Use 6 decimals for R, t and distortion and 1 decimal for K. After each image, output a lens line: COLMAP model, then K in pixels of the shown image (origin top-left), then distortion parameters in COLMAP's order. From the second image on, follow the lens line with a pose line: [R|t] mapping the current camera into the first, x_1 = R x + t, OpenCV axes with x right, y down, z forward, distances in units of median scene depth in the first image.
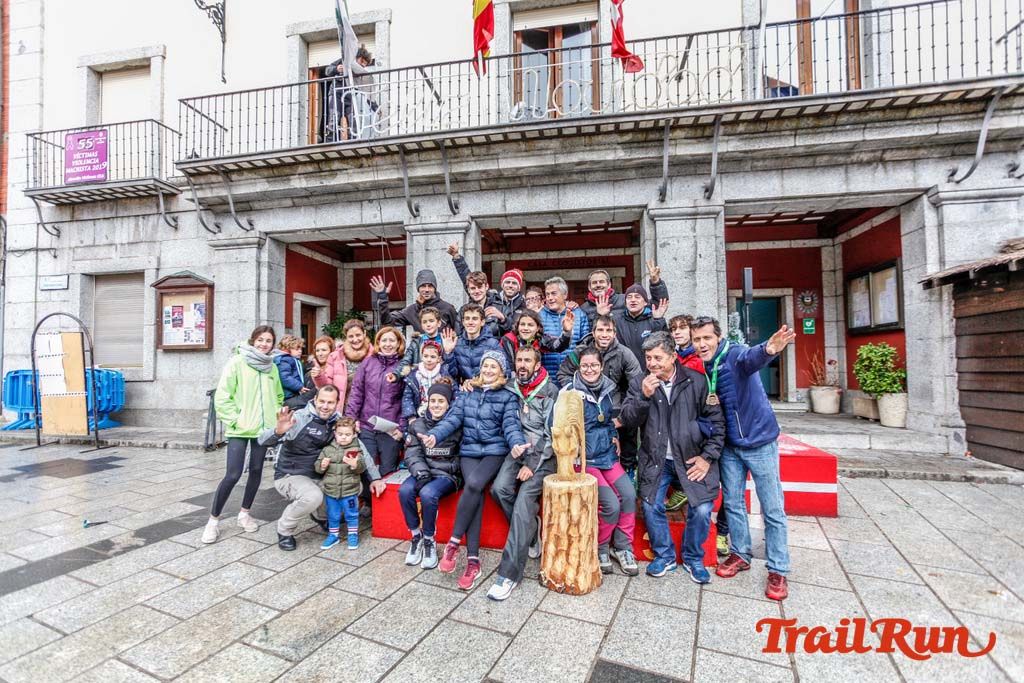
lens RADIAL K [[496.6, 0, 502.1], [0, 496.6, 344.3], [0, 0, 1]] dist [-0.029612, 0.019219]
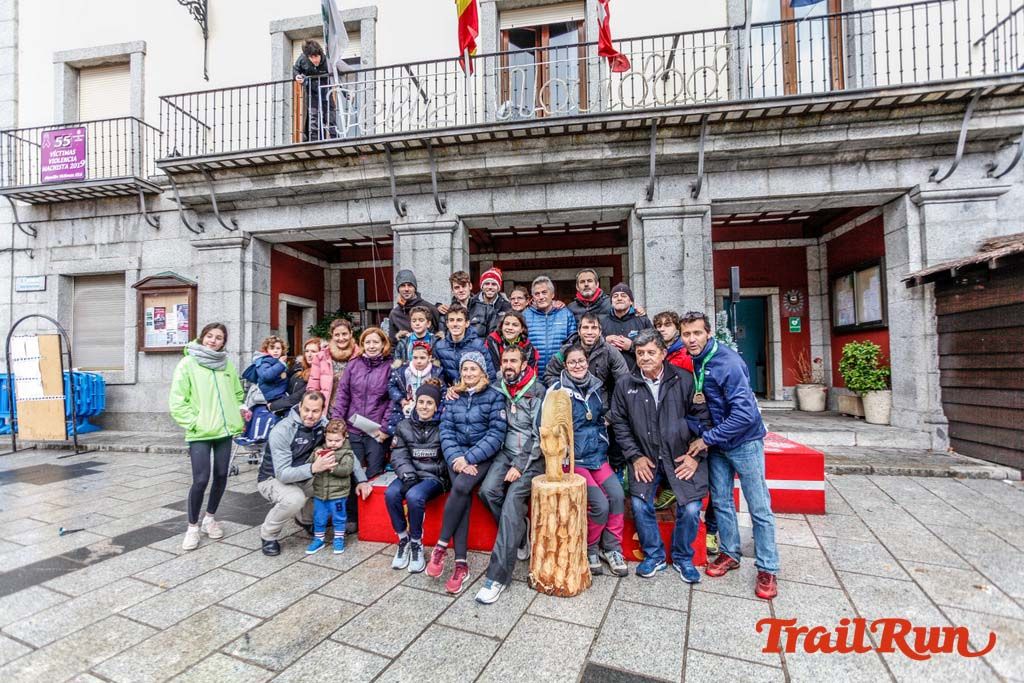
lens RADIAL K [[496.6, 0, 502.1], [0, 496.6, 344.3], [0, 0, 1]] dist [-0.029612, 0.019219]
pose [[0.999747, -0.005932, 0.021697, 0.001909], [0.005952, 0.999982, -0.000843, 0.000855], [-0.021692, 0.000972, 0.999764, 0.005828]]
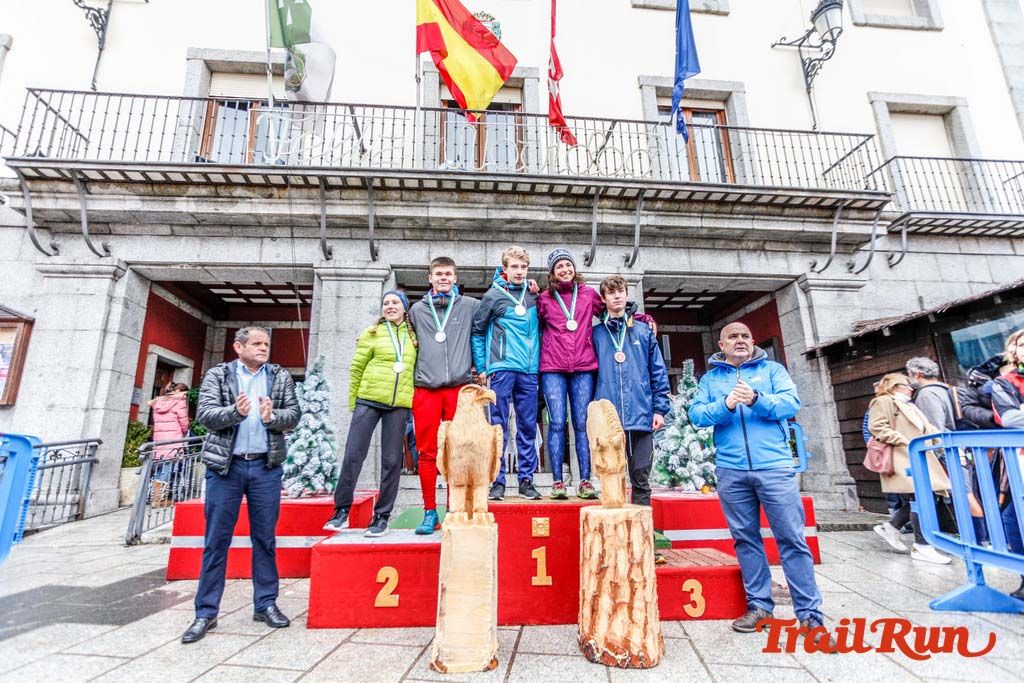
lens RADIAL K [[496.6, 0, 511.9], [0, 496.6, 339.8], [0, 0, 1]] dist [-0.029612, 0.019219]
pose [[0.959995, 0.057704, 0.274007, -0.106377], [-0.000454, 0.978856, -0.204549, 0.075012], [-0.280017, 0.196241, 0.939723, 0.114875]]
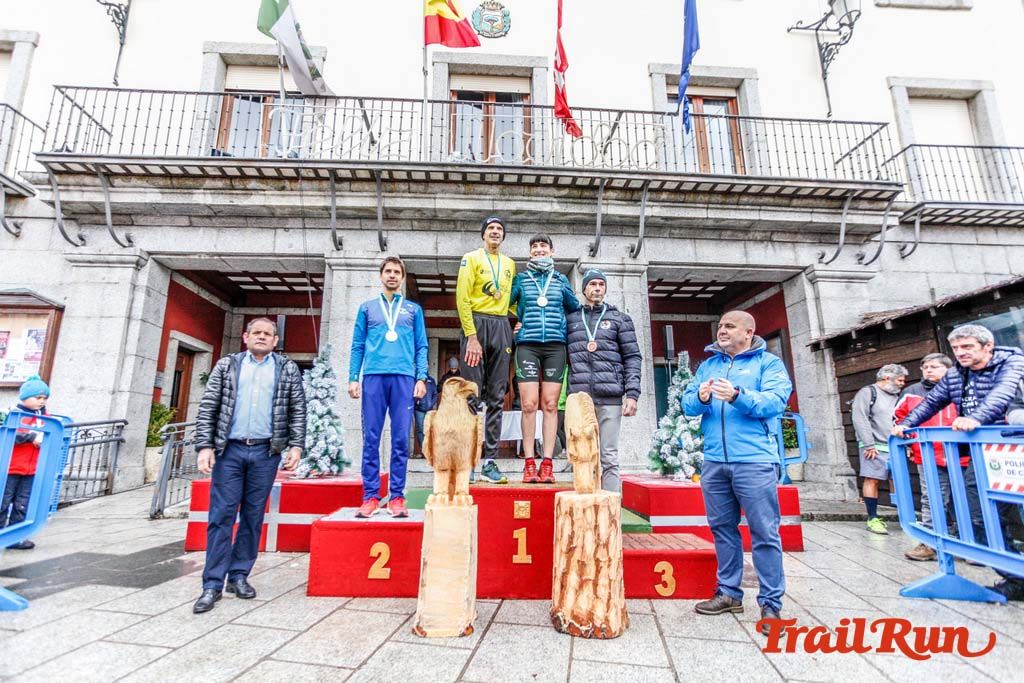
lens RADIAL K [[496.6, 0, 510.8], [0, 496.6, 340.6], [0, 0, 1]] dist [-0.029612, 0.019219]
pose [[0.968596, 0.058321, 0.241702, -0.088547], [-0.015897, 0.984638, -0.173884, 0.071793], [-0.248130, 0.164581, 0.954644, 0.083251]]
